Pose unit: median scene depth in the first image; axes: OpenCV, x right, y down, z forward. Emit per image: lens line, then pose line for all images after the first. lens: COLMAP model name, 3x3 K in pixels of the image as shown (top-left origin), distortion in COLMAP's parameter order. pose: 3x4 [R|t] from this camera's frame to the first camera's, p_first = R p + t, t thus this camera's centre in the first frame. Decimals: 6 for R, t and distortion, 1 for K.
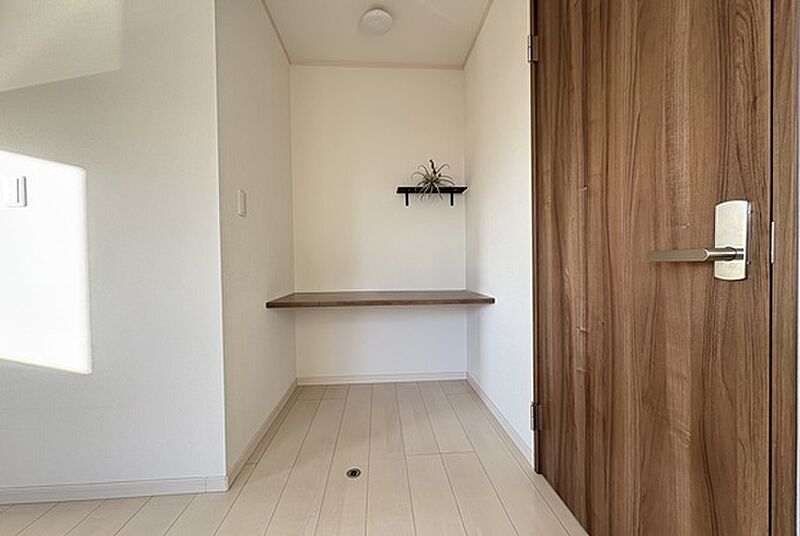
lens RADIAL K [[320.5, 0, 400.7], [0, 320.5, 268.1], [0, 0, 1]] dist [0.000175, -0.000311]
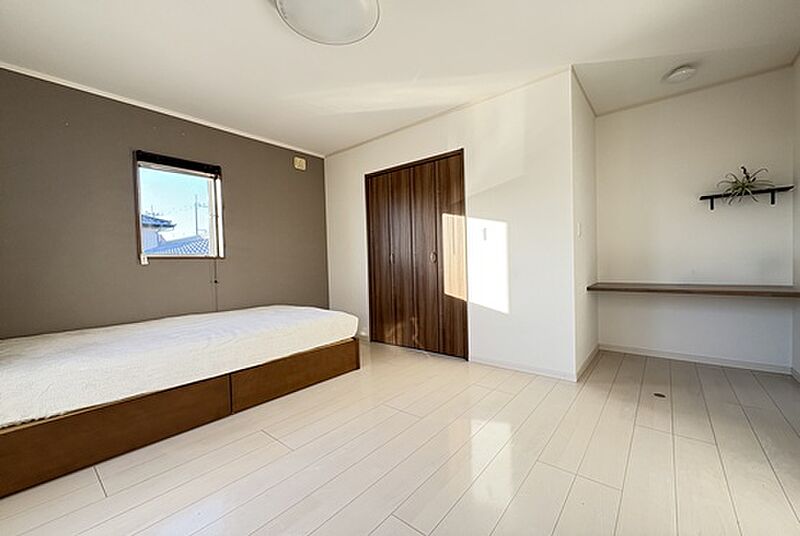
lens RADIAL K [[320.5, 0, 400.7], [0, 320.5, 268.1], [0, 0, 1]] dist [0.000175, -0.000311]
pose [[0.722233, 0.011641, -0.691552, 0.010919], [0.009244, 0.999607, 0.026480, -0.029233], [0.691588, -0.025518, 0.721841, -0.610750]]
